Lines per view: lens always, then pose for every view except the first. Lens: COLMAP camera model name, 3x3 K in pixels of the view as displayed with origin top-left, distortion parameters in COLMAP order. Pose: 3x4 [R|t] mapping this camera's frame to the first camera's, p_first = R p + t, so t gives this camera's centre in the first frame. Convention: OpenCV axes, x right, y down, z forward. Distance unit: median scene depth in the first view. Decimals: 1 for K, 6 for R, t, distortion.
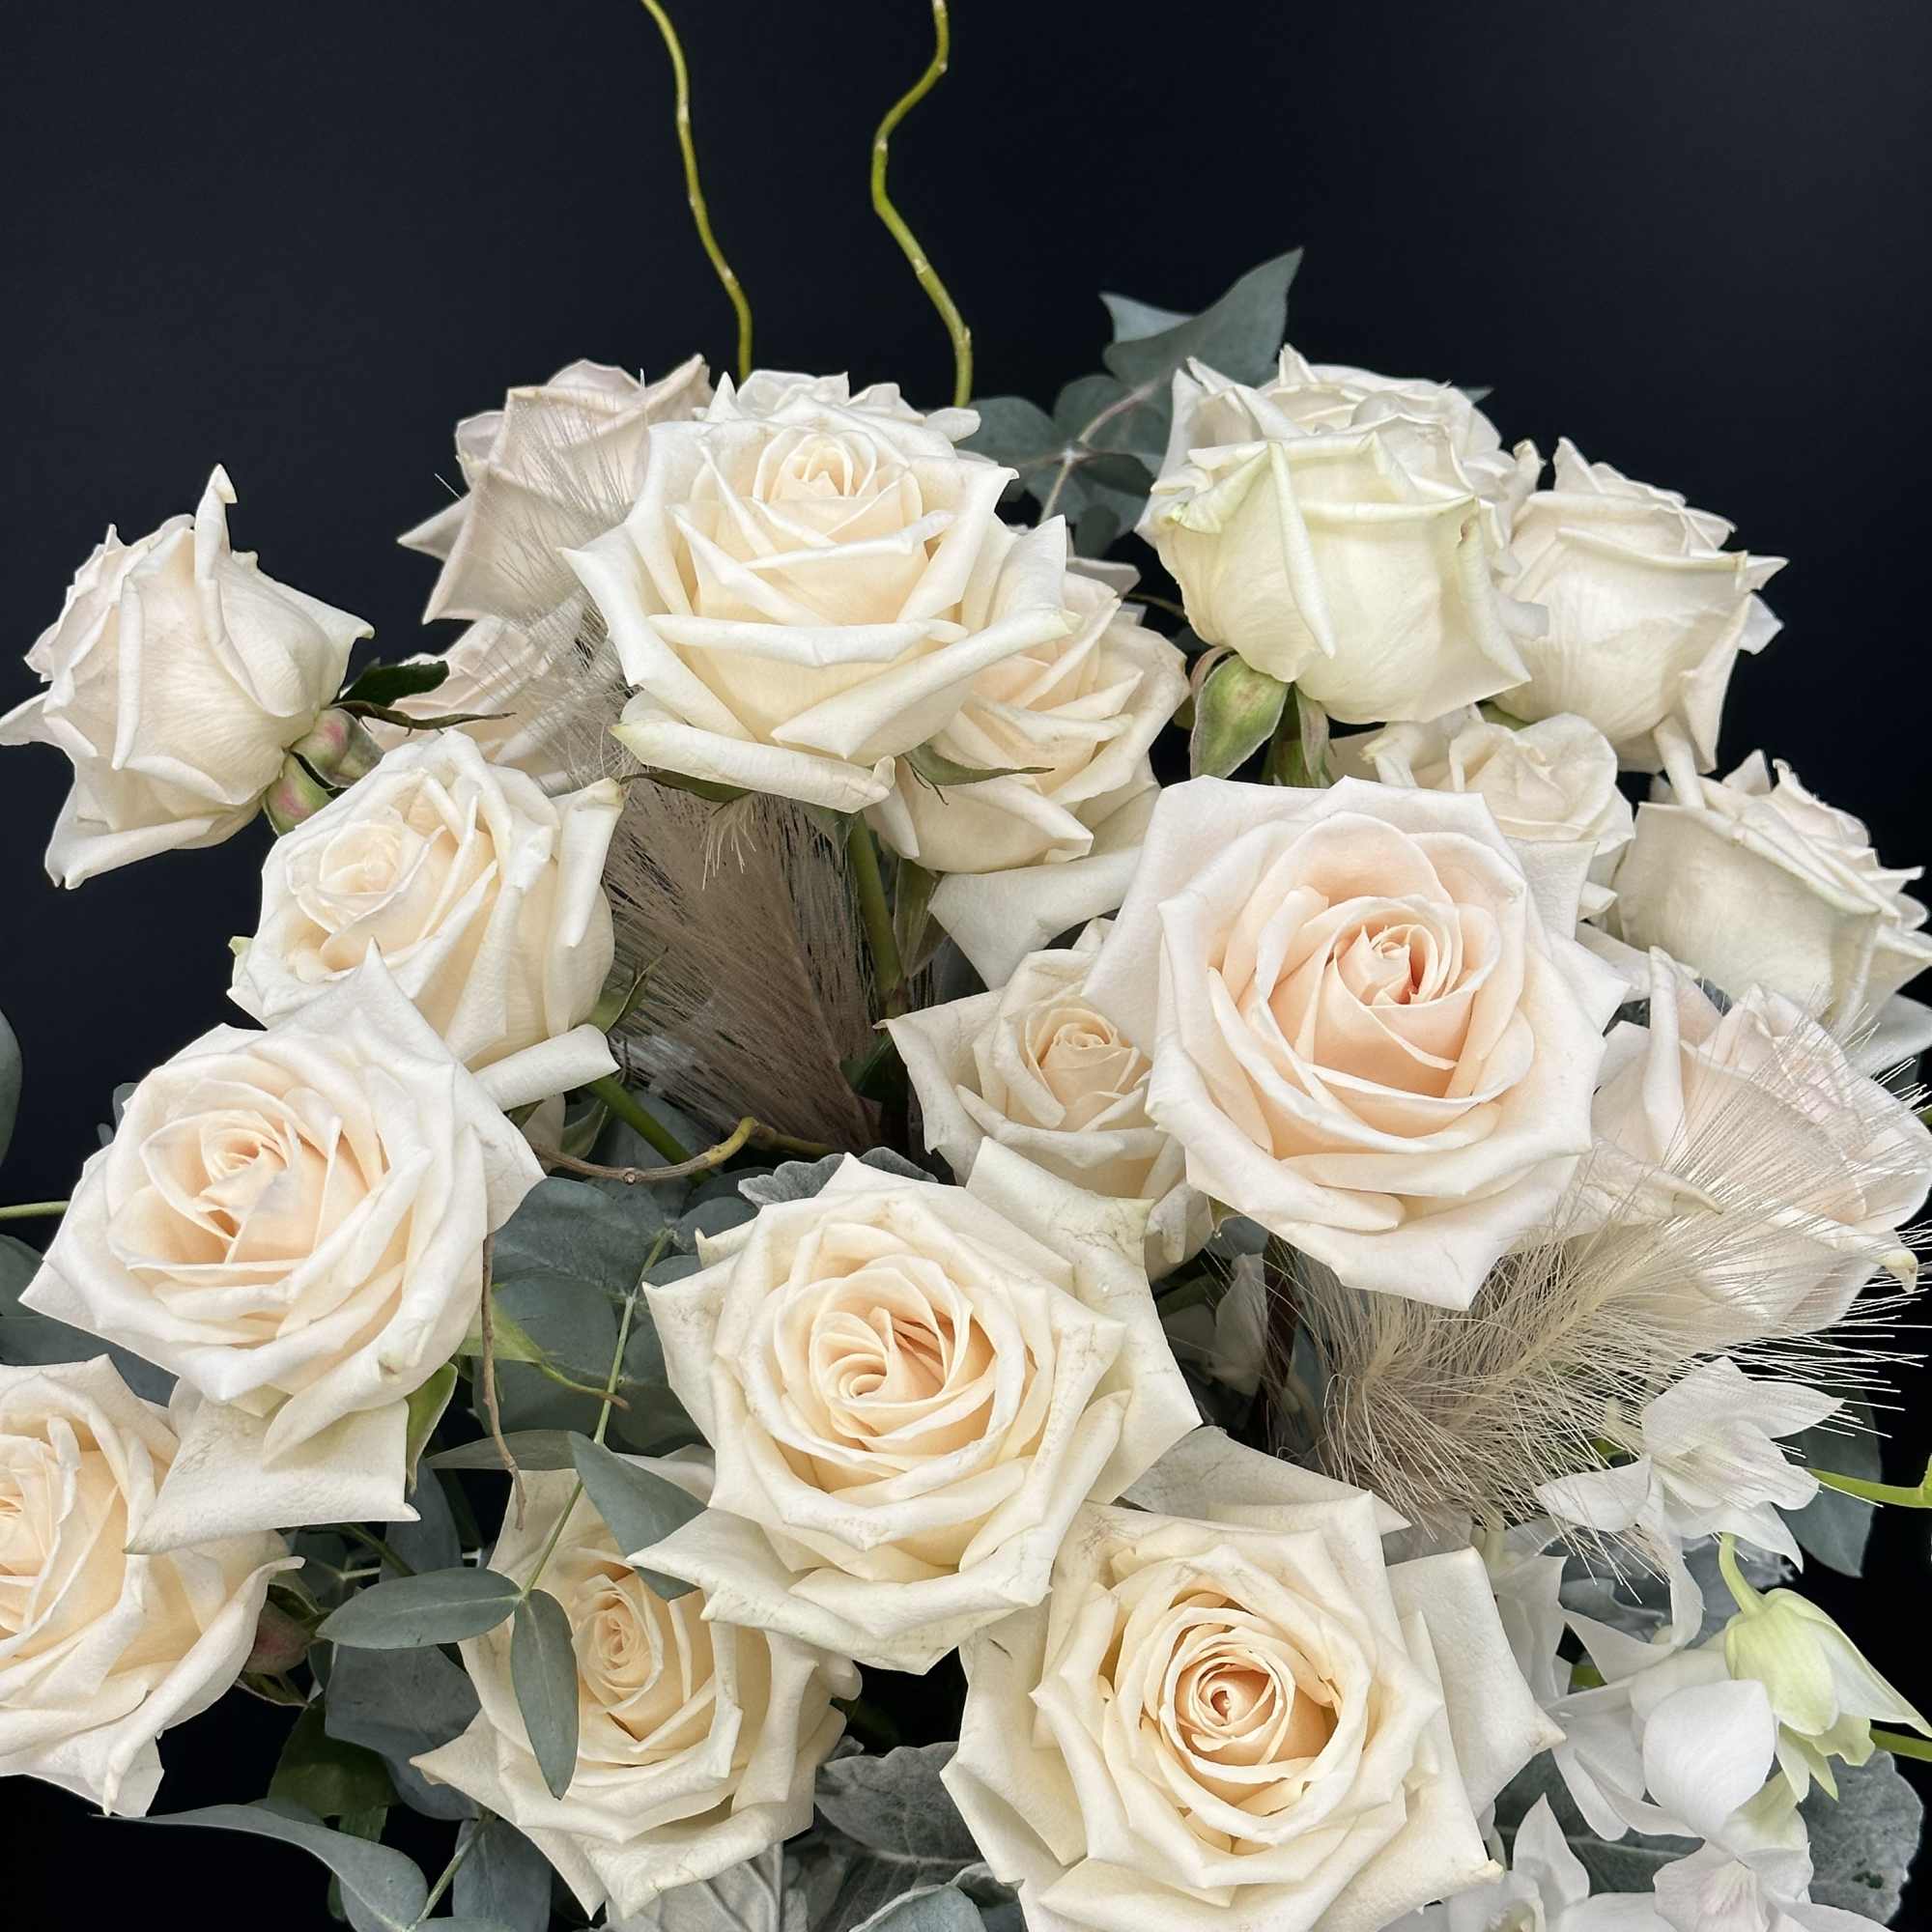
lens RADIAL K [[3703.1, 0, 964.1], [0, 3703.1, 1038.4], [0, 0, 1]] dist [0.264766, -0.053658]
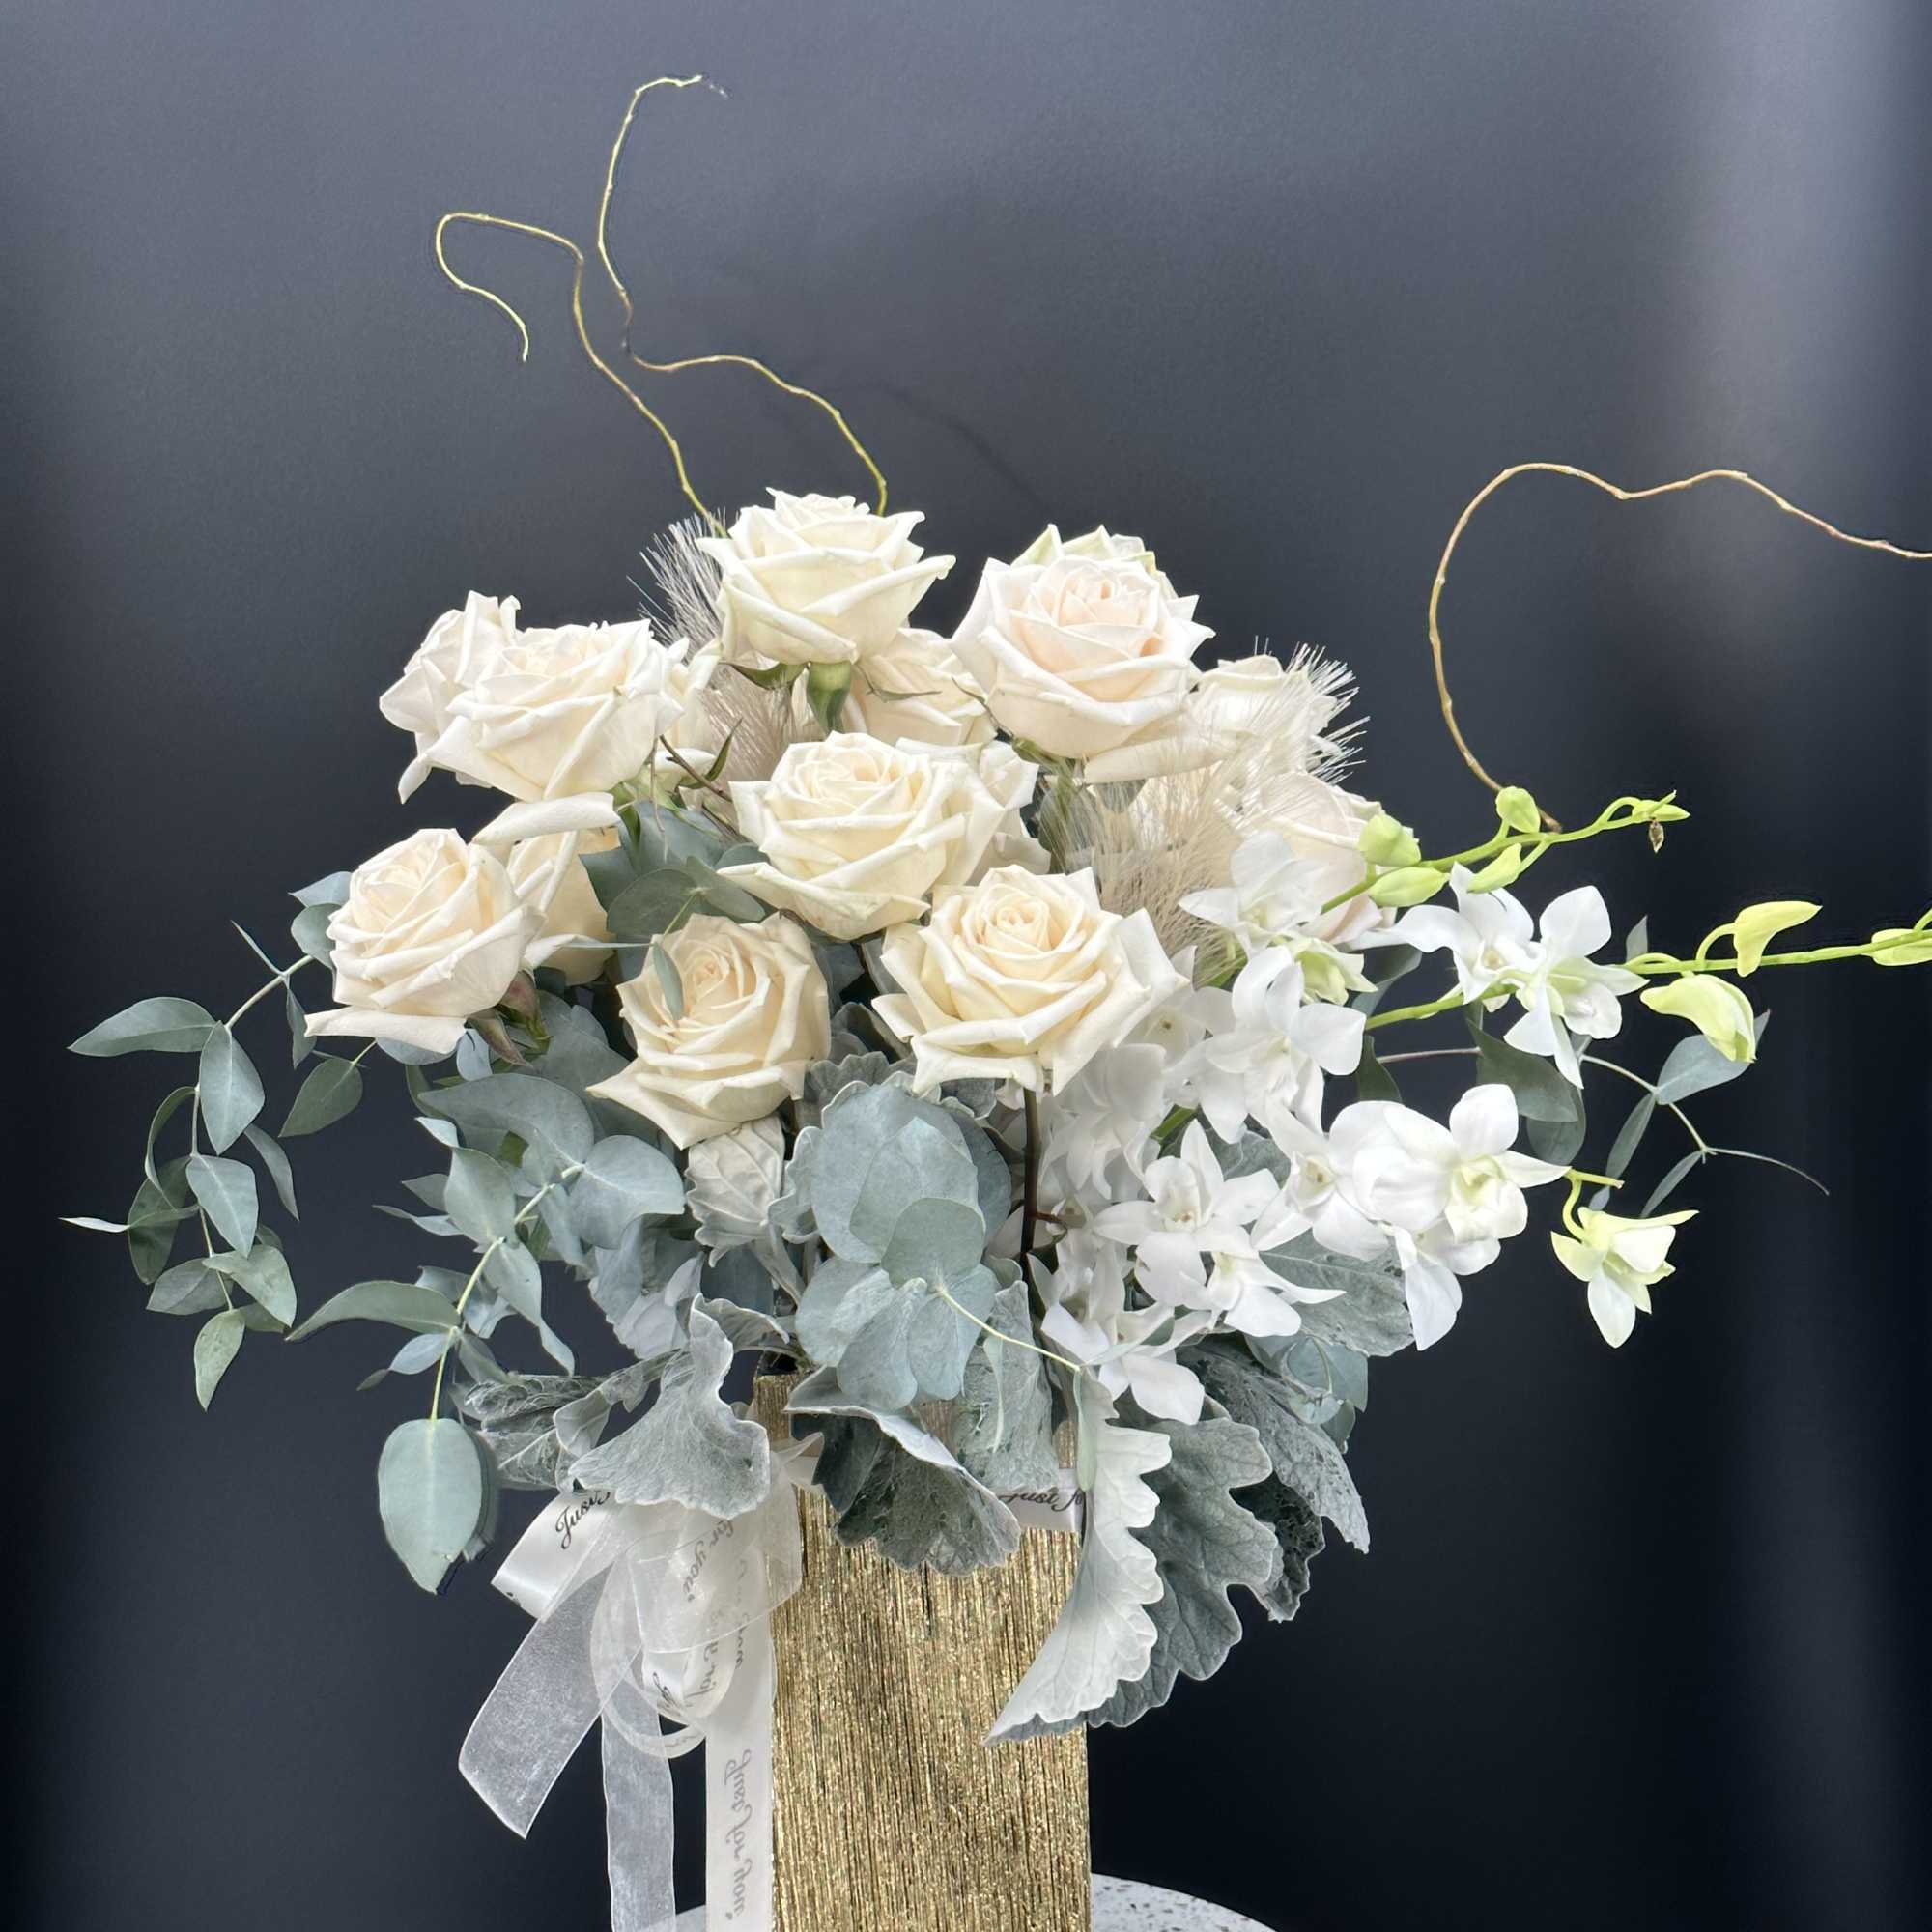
lens RADIAL K [[3686.1, 0, 977.9], [0, 3686.1, 920.3], [0, 0, 1]] dist [0.397275, -0.136884]
pose [[0.999831, 0.015462, 0.009902, 0.027589], [-0.008544, 0.869167, -0.494445, 1.050883], [-0.016251, 0.494277, 0.869152, -0.652339]]
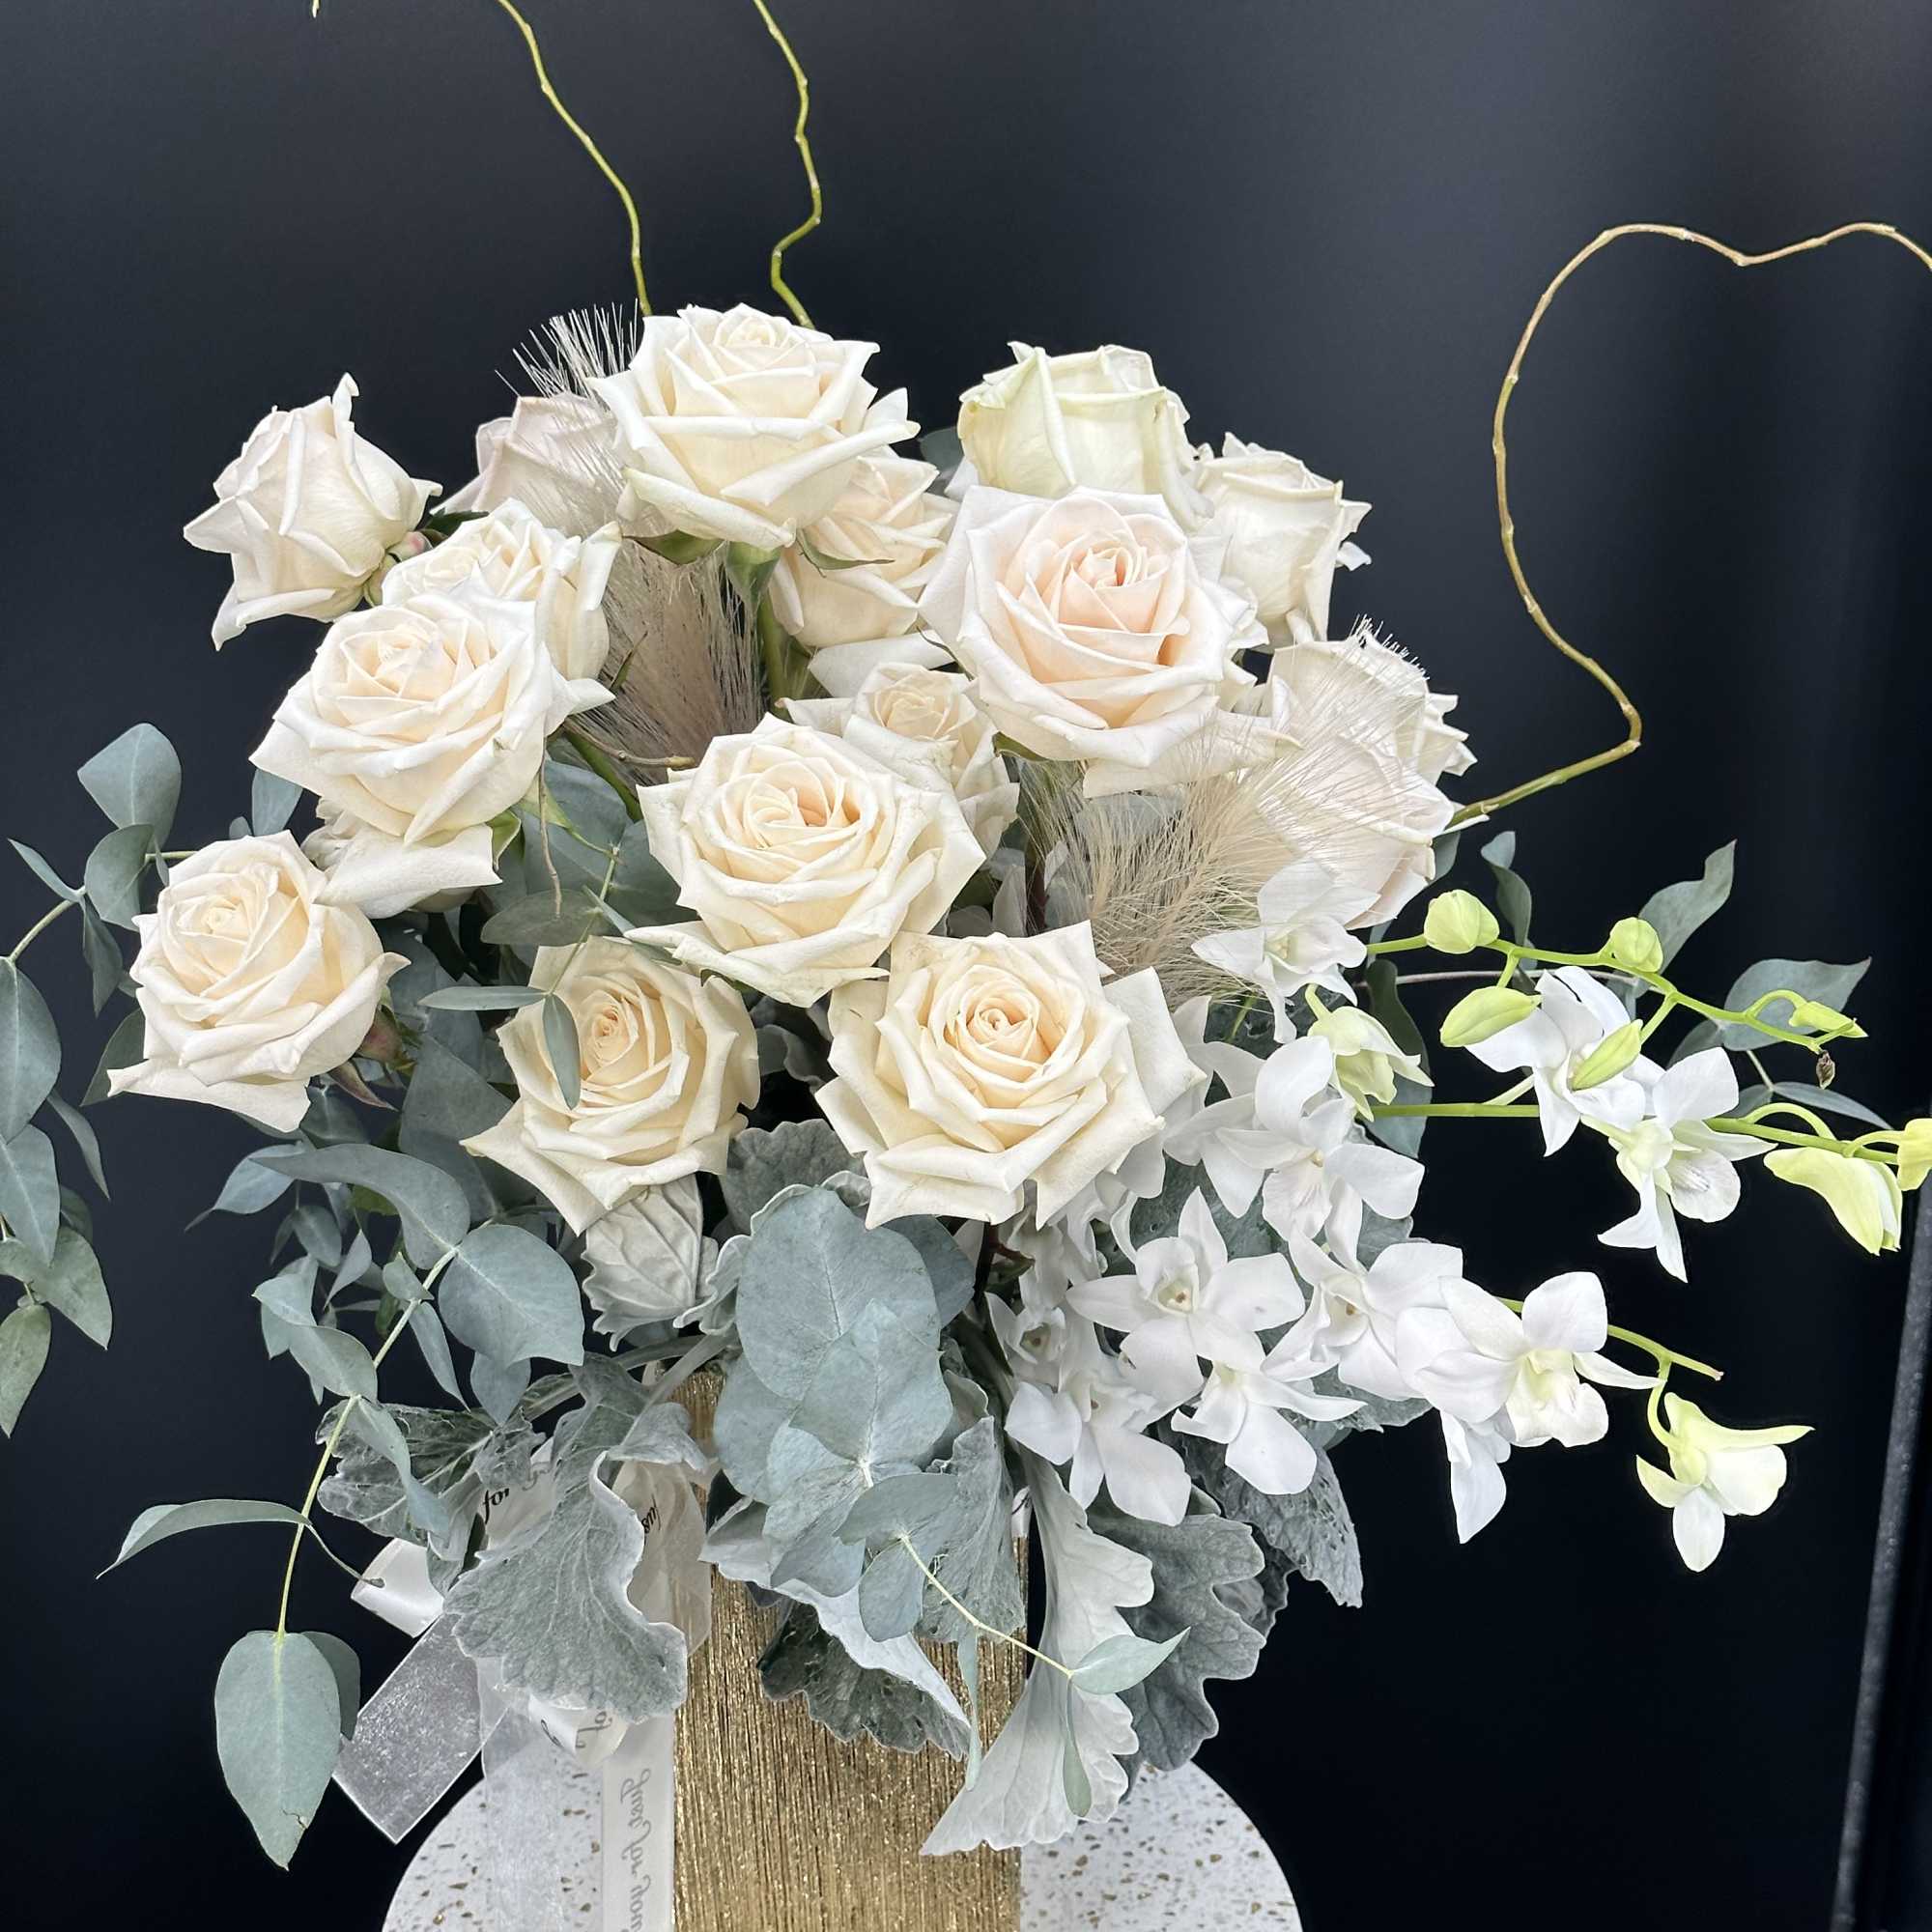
lens RADIAL K [[3727.5, 0, 966.0], [0, 3727.5, 966.0], [0, 0, 1]] dist [0.420170, -1.430697]
pose [[0.997633, 0.031242, 0.061255, -0.039139], [-0.018121, 0.978787, -0.204079, 0.440583], [-0.066331, 0.202486, 0.977036, -0.527674]]
